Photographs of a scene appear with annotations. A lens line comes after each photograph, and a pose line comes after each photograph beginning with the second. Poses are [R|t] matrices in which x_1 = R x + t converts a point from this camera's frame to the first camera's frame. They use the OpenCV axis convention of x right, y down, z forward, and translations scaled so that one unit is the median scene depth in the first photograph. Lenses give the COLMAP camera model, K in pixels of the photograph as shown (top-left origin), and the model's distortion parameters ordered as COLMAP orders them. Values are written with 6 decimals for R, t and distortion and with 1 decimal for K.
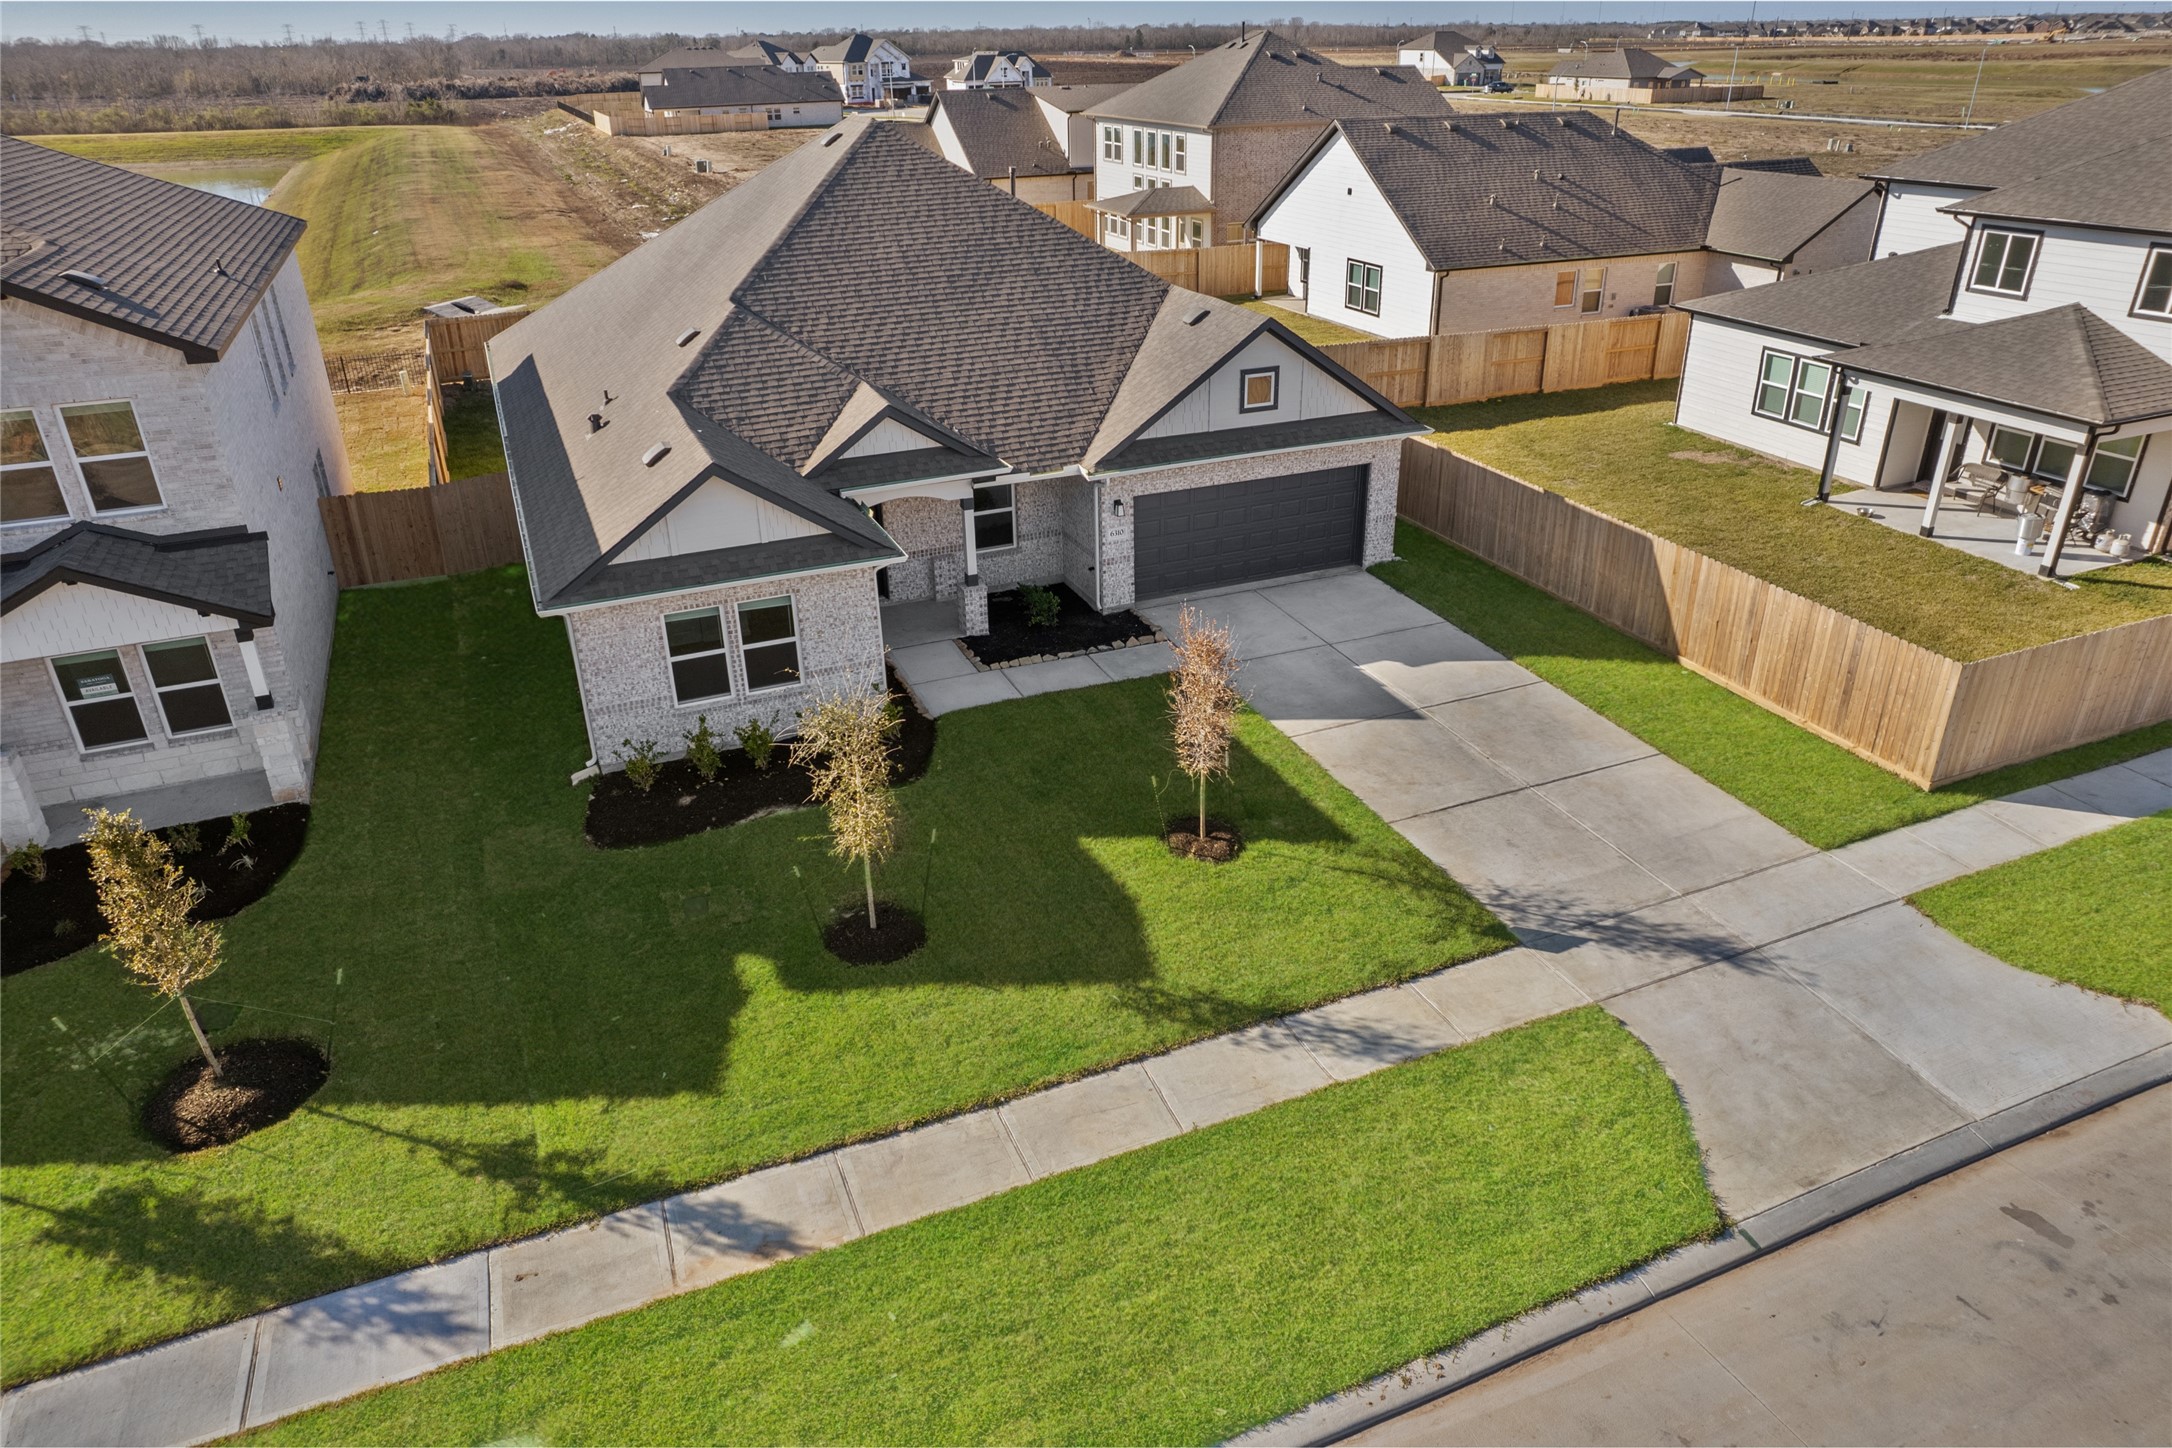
lens RADIAL K [[1394.7, 0, 1085.9], [0, 1394.7, 743.2], [0, 0, 1]] dist [-0.066911, 0.052926]
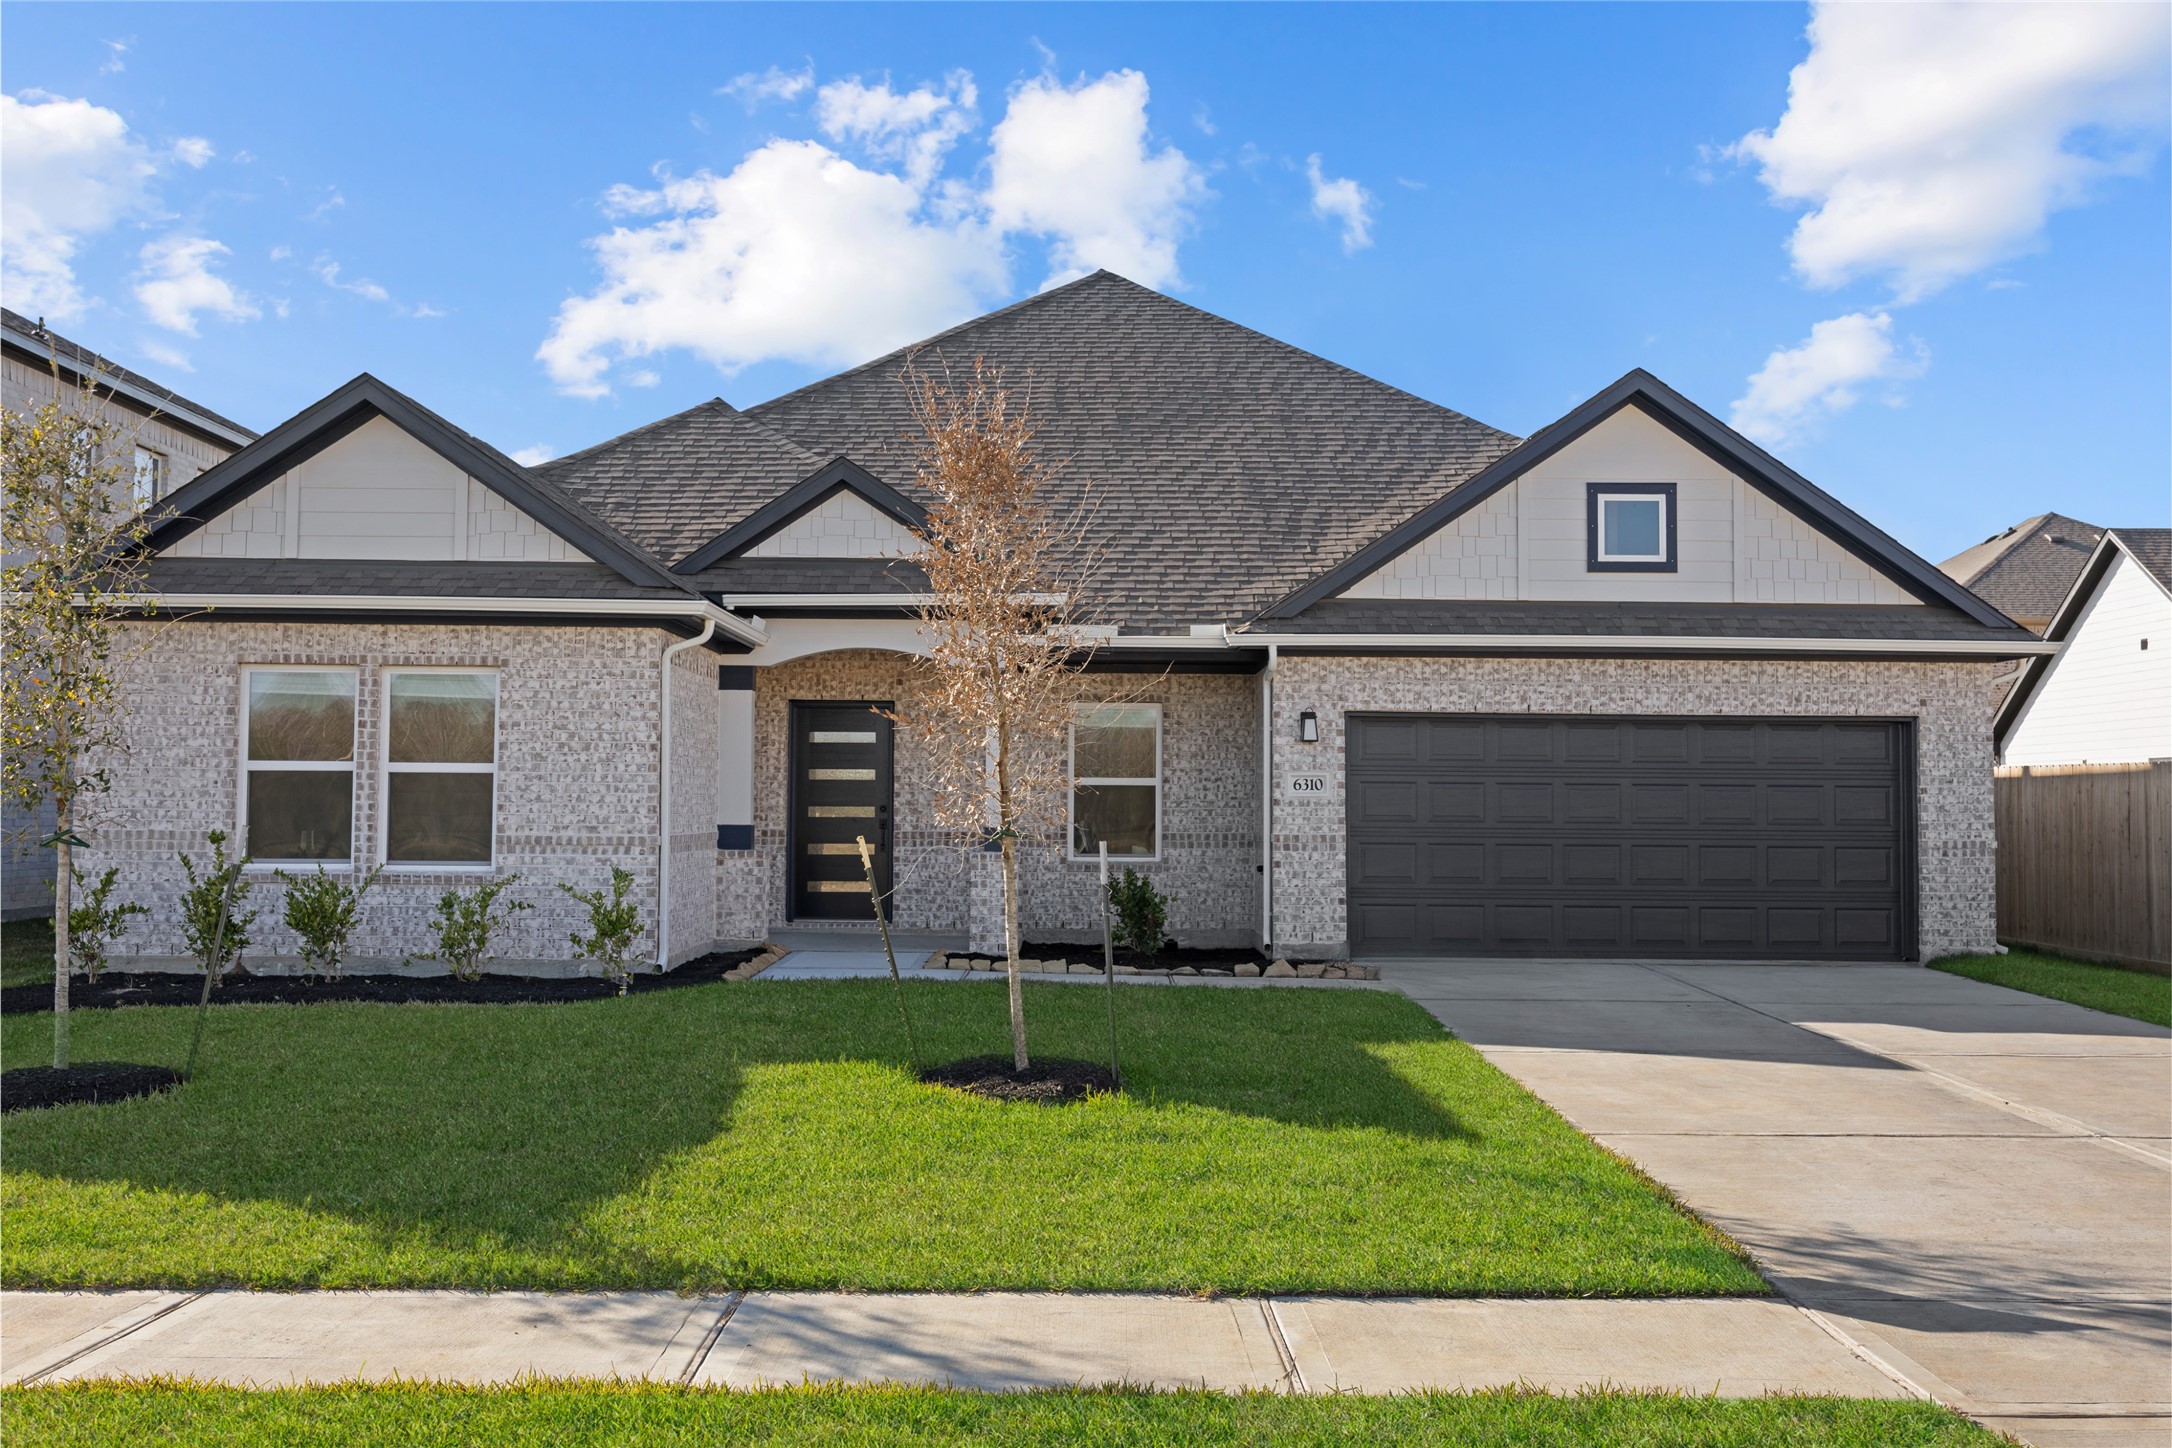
lens RADIAL K [[2066.3, 0, 1093.7], [0, 2066.3, 713.4], [0, 0, 1]] dist [-0.004701, 0.000000]
pose [[0.922682, 0.005715, -0.385521, 0.255739], [-0.196462, 0.867318, -0.457343, 0.189776], [0.331755, 0.497722, 0.801381, 0.429316]]
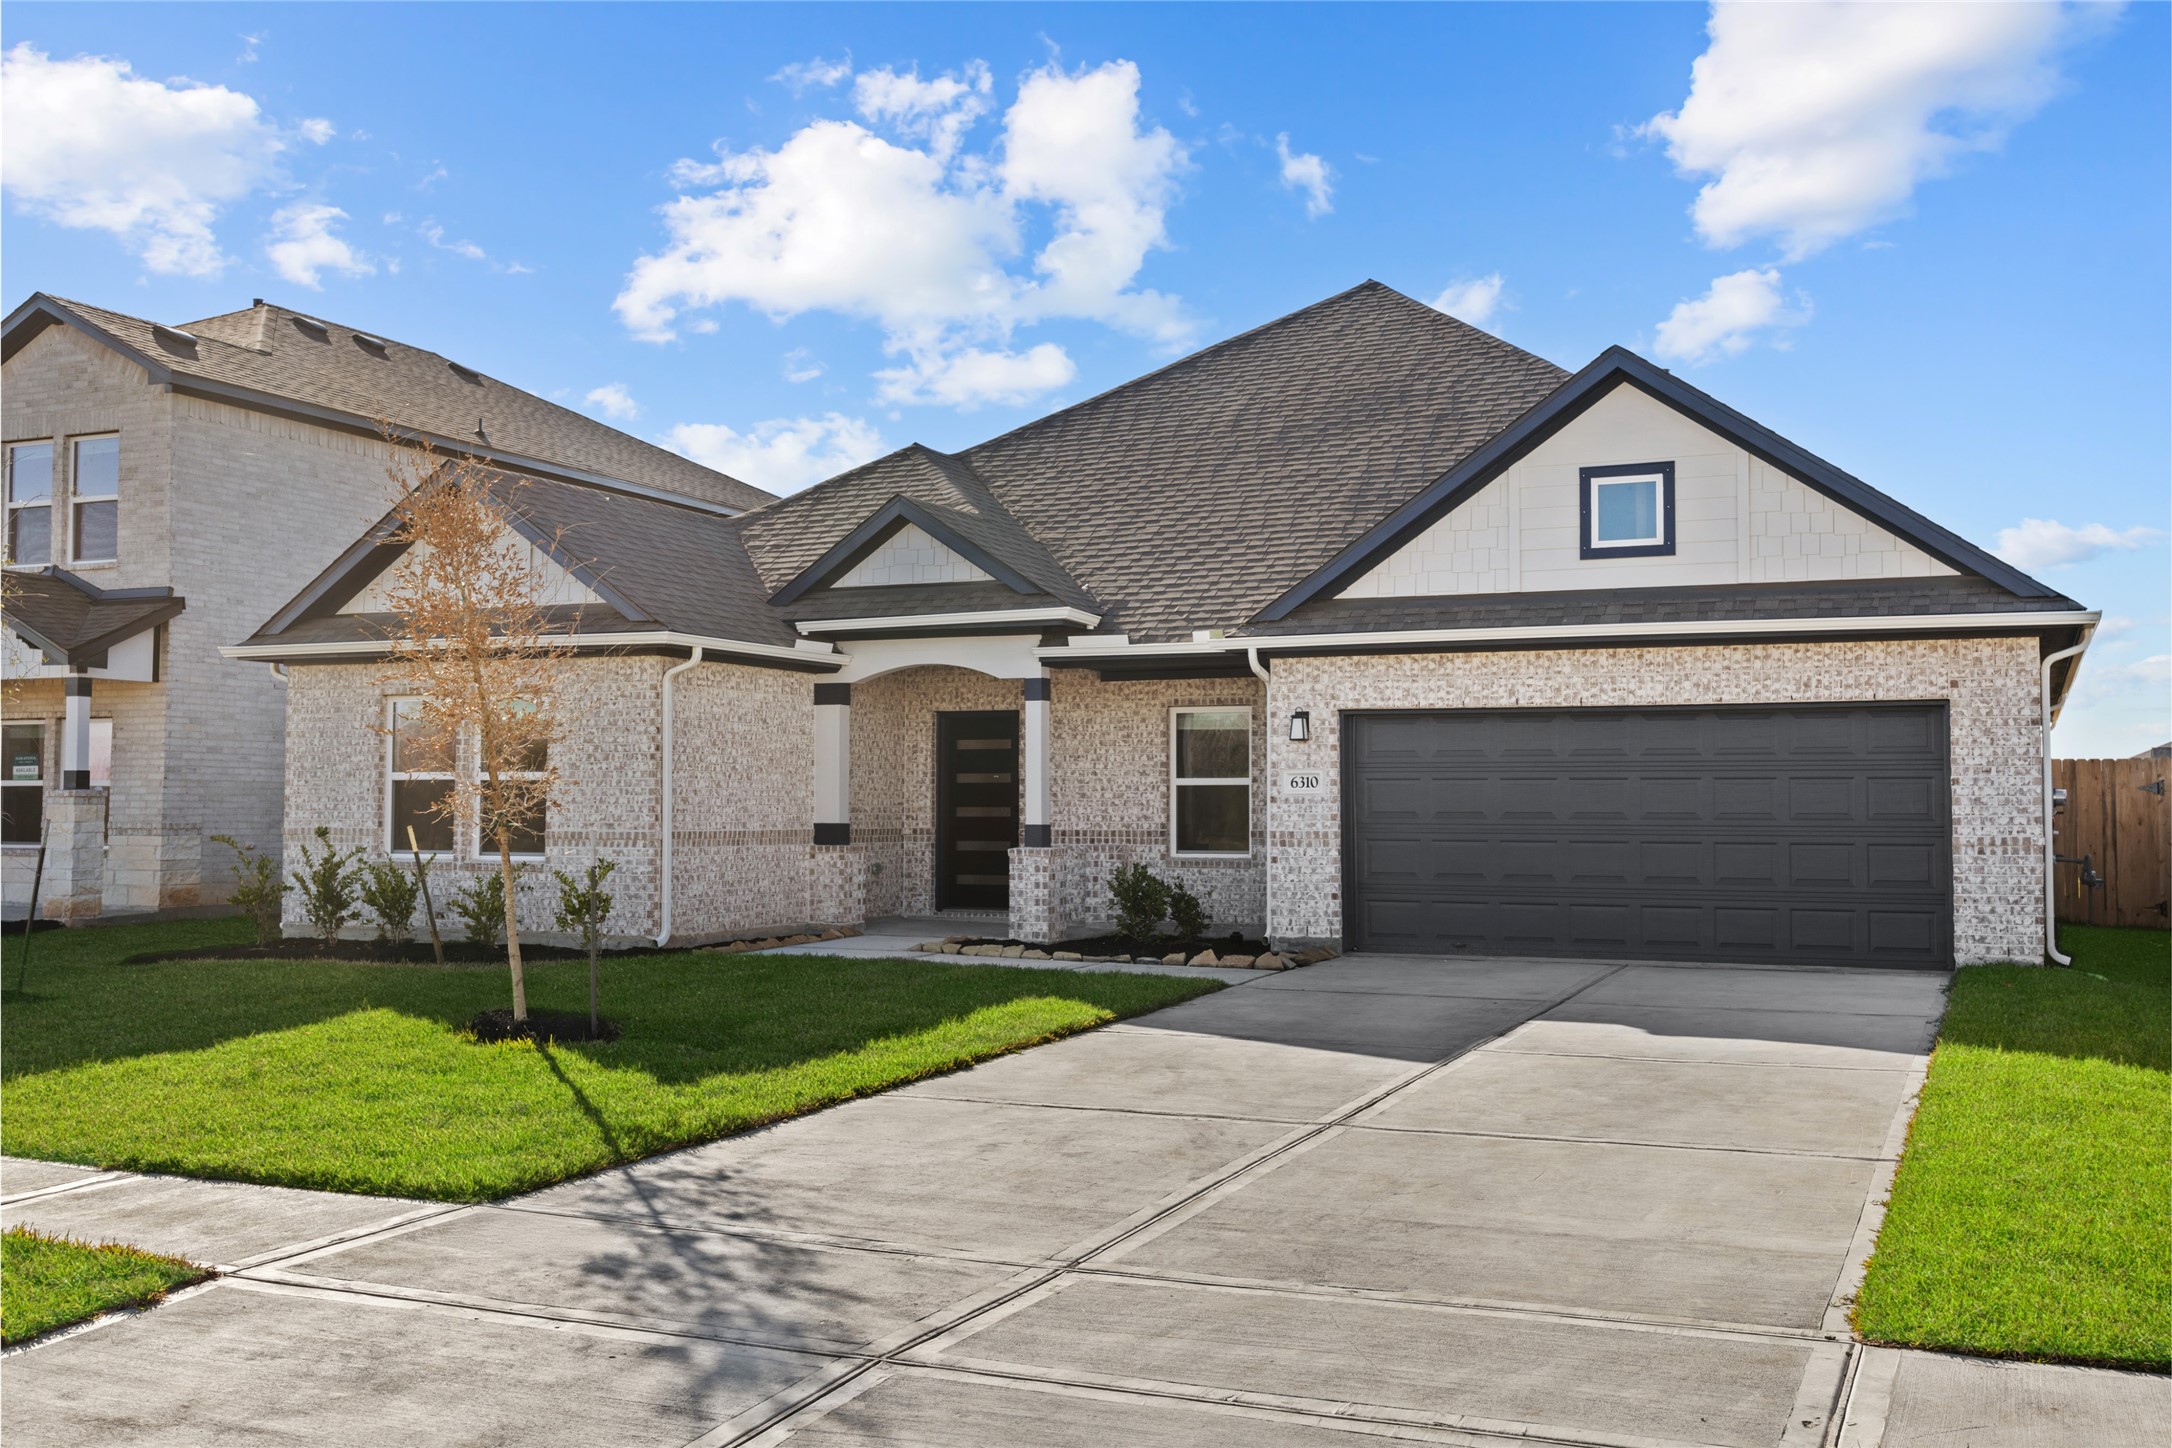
lens RADIAL K [[2066.3, 0, 1093.5], [0, 2066.3, 716.6], [0, 0, 1]] dist [-0.004701, 0.000000]
pose [[0.682065, -0.015649, -0.731124, 0.566218], [-0.346978, 0.873143, -0.342384, 0.118809], [0.643734, 0.487212, 0.590111, 0.560628]]
